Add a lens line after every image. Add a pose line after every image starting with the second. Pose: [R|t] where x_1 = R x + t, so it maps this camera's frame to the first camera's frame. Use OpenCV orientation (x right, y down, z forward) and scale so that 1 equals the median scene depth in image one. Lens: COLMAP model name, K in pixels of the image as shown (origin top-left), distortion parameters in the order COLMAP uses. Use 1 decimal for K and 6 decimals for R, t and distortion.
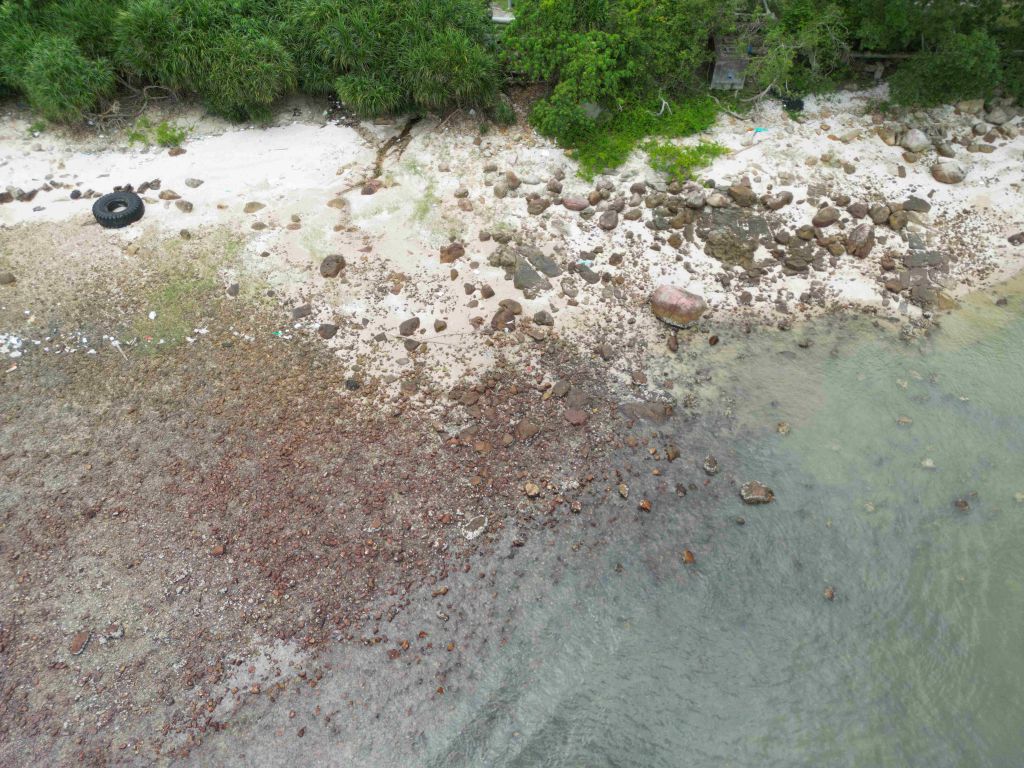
lens RADIAL K [[717.1, 0, 512.0], [0, 717.1, 384.0], [0, 0, 1]] dist [0.073074, -0.069634]
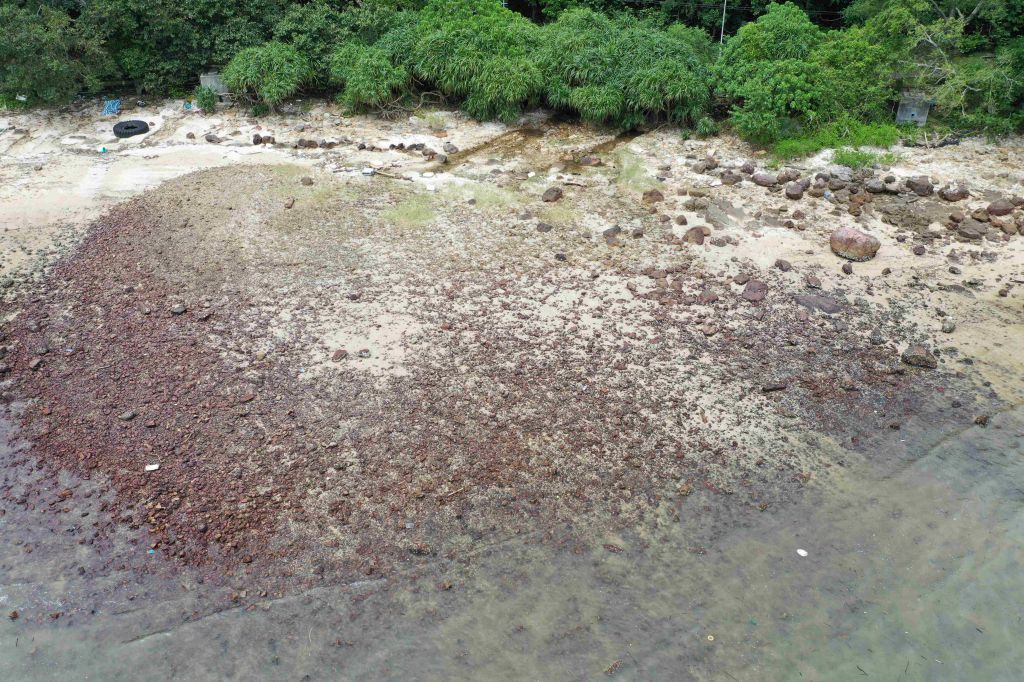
lens RADIAL K [[798.6, 0, 512.0], [0, 798.6, 341.0], [0, 0, 1]] dist [-0.013448, 0.000807]
pose [[0.970521, 0.123161, -0.207172, -0.008104], [-0.180658, 0.940721, -0.287066, 0.431136], [0.159535, 0.316031, 0.935239, -0.168877]]
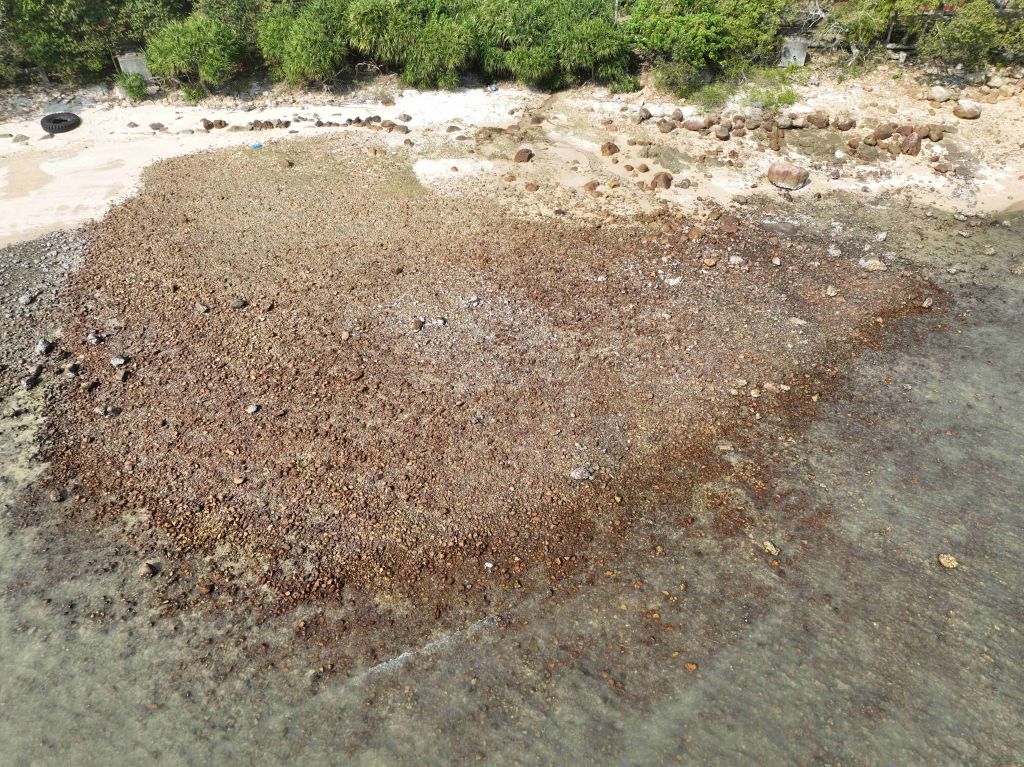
lens RADIAL K [[715.9, 0, 512.0], [0, 715.9, 383.5], [0, 0, 1]] dist [-0.010579, 0.023113]
pose [[0.999942, -0.003093, 0.010326, -0.268742], [0.004771, 0.986003, -0.166661, 0.443254], [-0.009666, 0.166700, 0.985960, -0.221088]]
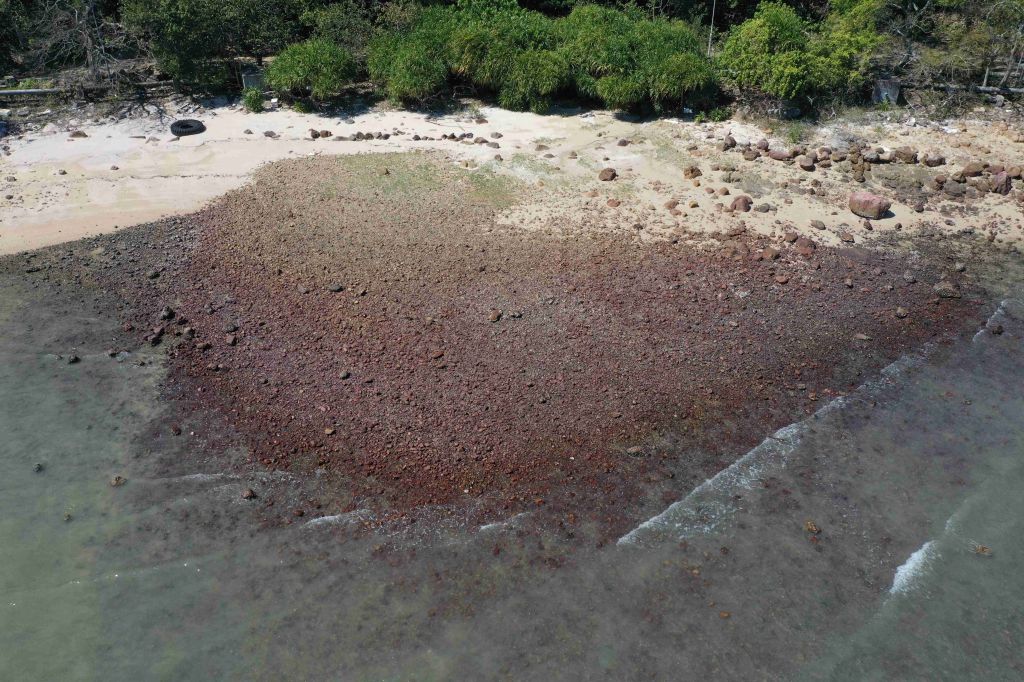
lens RADIAL K [[798.6, 0, 512.0], [0, 798.6, 341.0], [0, 0, 1]] dist [-0.013448, 0.000807]
pose [[0.993855, 0.064883, -0.089677, -0.257513], [-0.087722, 0.955791, -0.280657, 0.551672], [0.067503, 0.286799, 0.955610, -0.362925]]
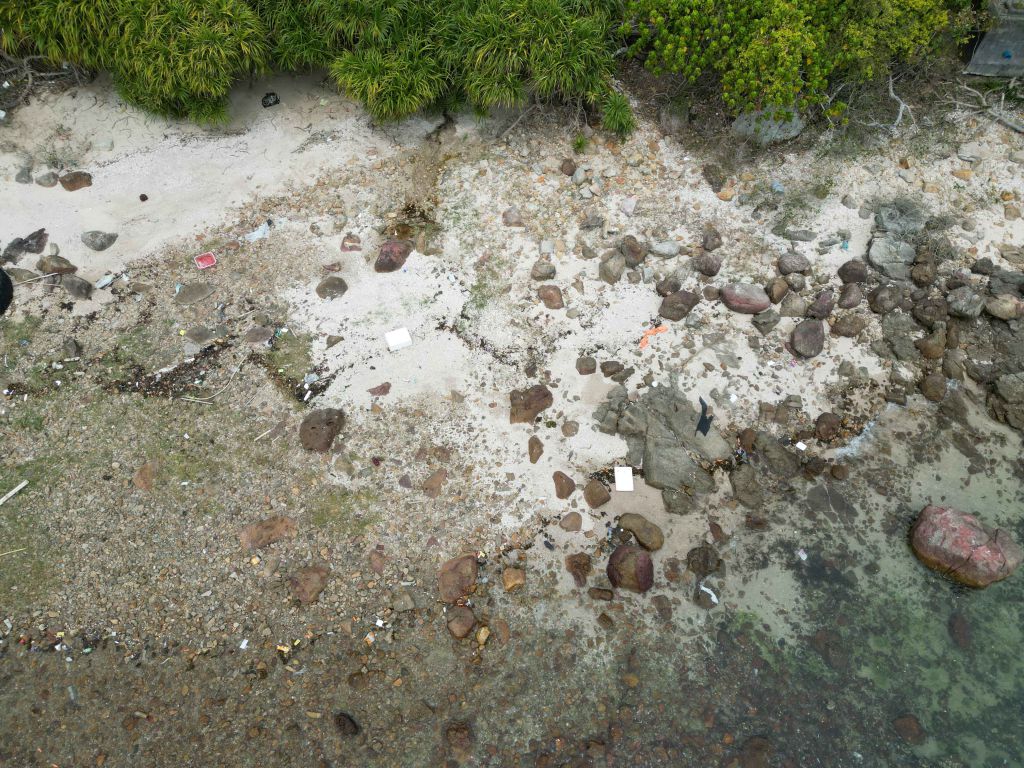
lens RADIAL K [[717.1, 0, 512.0], [0, 717.1, 384.0], [0, 0, 1]] dist [0.073074, -0.069634]
pose [[0.999092, 0.029867, -0.030392, -0.078078], [-0.025592, 0.990862, 0.132429, -0.259572], [0.034070, -0.131531, 0.990726, 0.421929]]
